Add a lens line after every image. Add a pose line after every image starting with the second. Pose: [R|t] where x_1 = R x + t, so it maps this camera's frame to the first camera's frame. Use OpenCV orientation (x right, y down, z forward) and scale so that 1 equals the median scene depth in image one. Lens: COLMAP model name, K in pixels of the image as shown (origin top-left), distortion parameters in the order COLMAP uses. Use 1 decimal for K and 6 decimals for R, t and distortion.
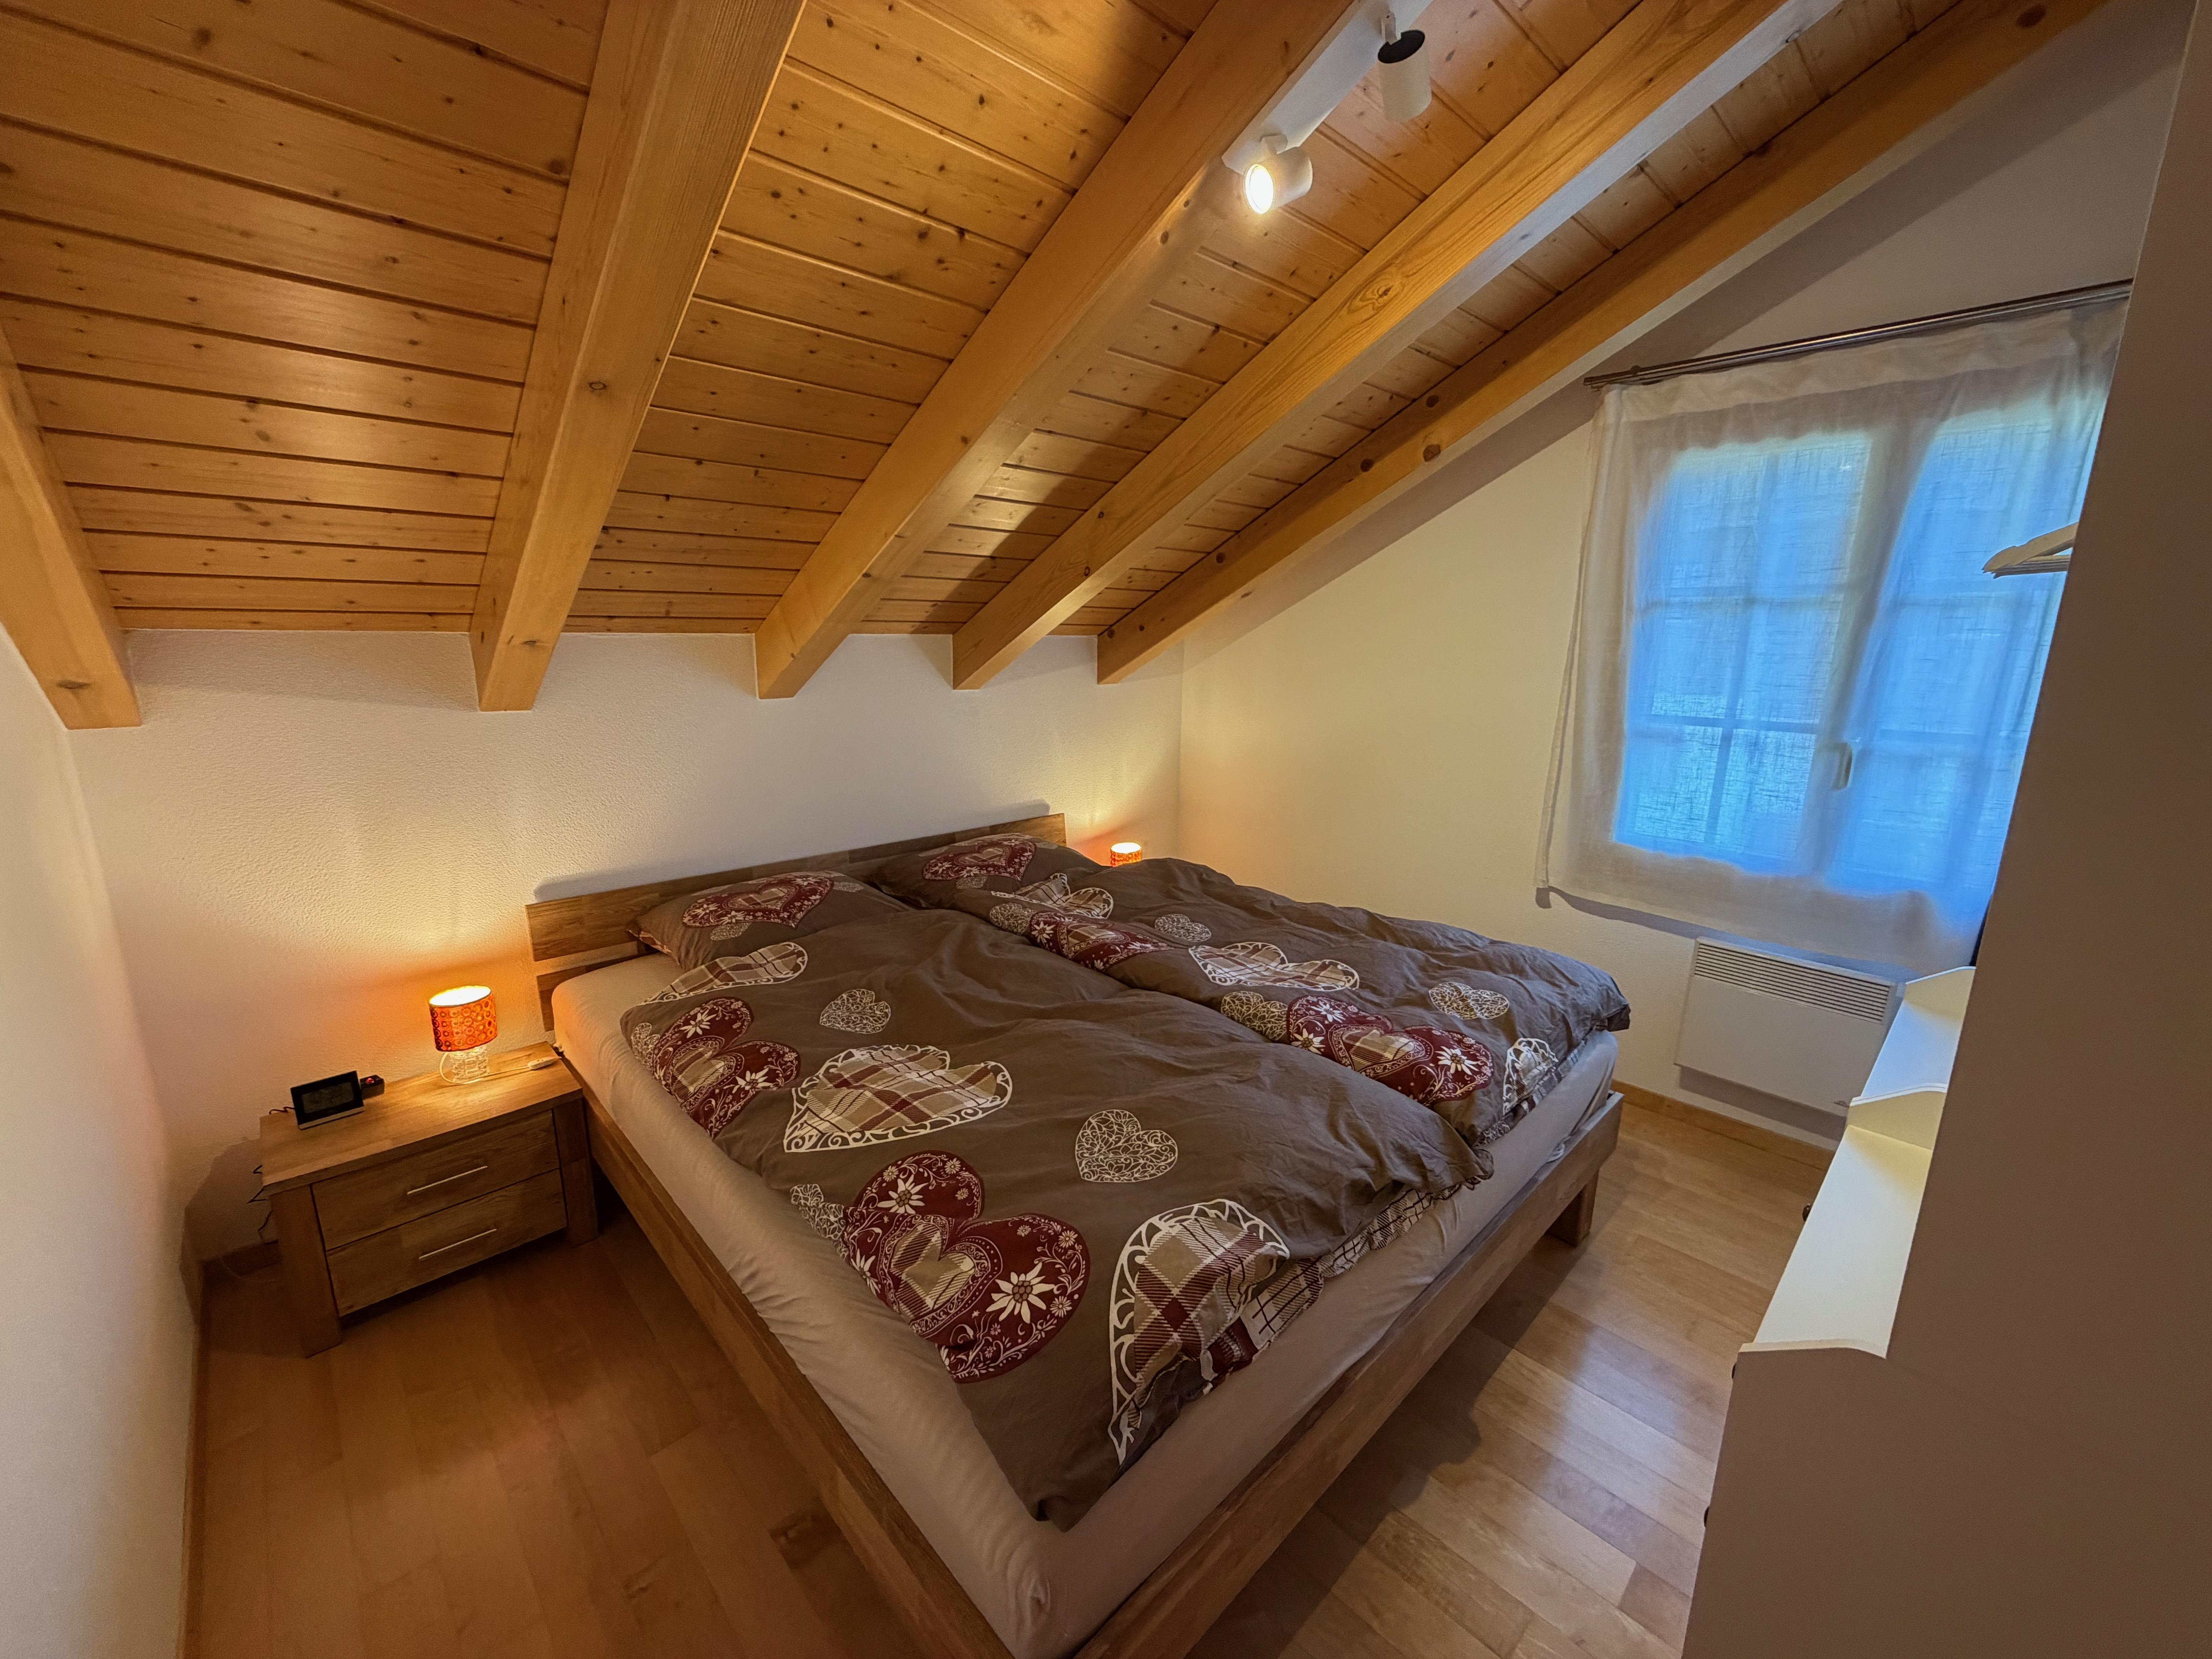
lens RADIAL K [[893.7, 0, 1072.8], [0, 893.7, 818.2], [0, 0, 1]] dist [0.000460, -0.000010]
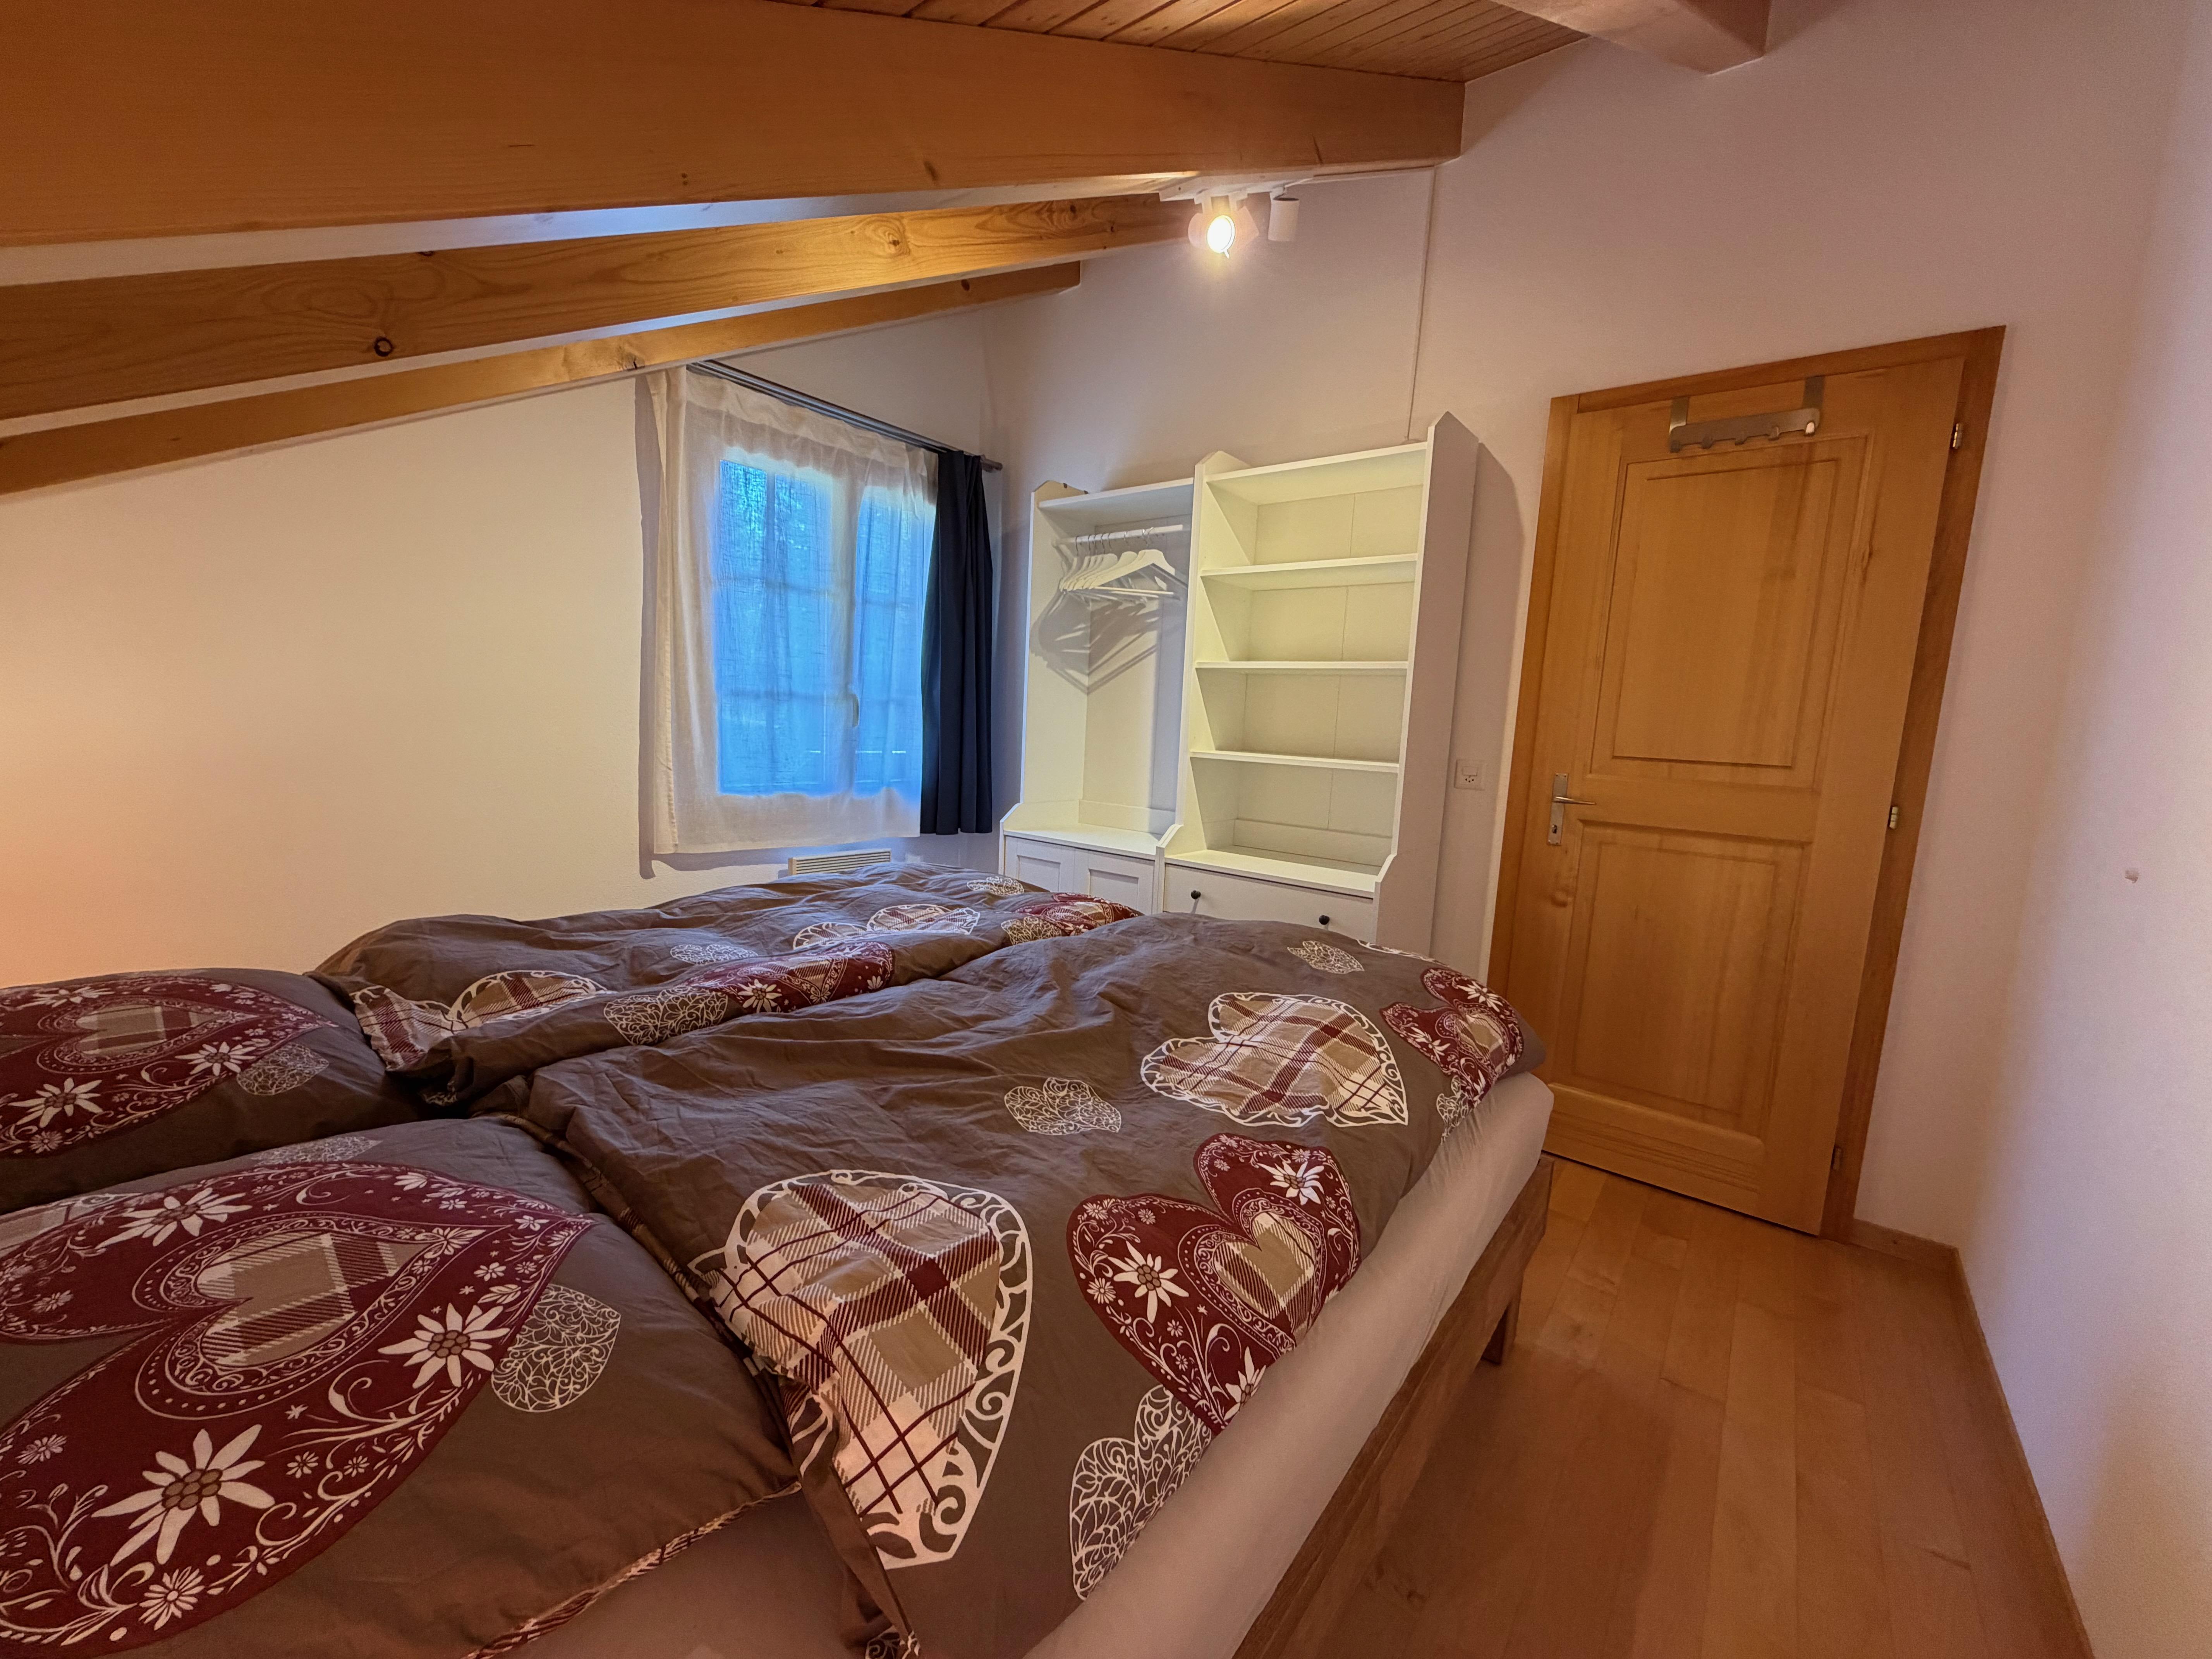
lens RADIAL K [[877.2, 0, 1106.0], [0, 877.2, 829.5], [0, 0, 1]] dist [0.002722, 0.000057]
pose [[-0.146106, -0.154113, 0.977191, -0.753800], [0.152699, 0.972439, 0.176195, -0.064859], [-0.977413, 0.174959, -0.118546, 0.946761]]
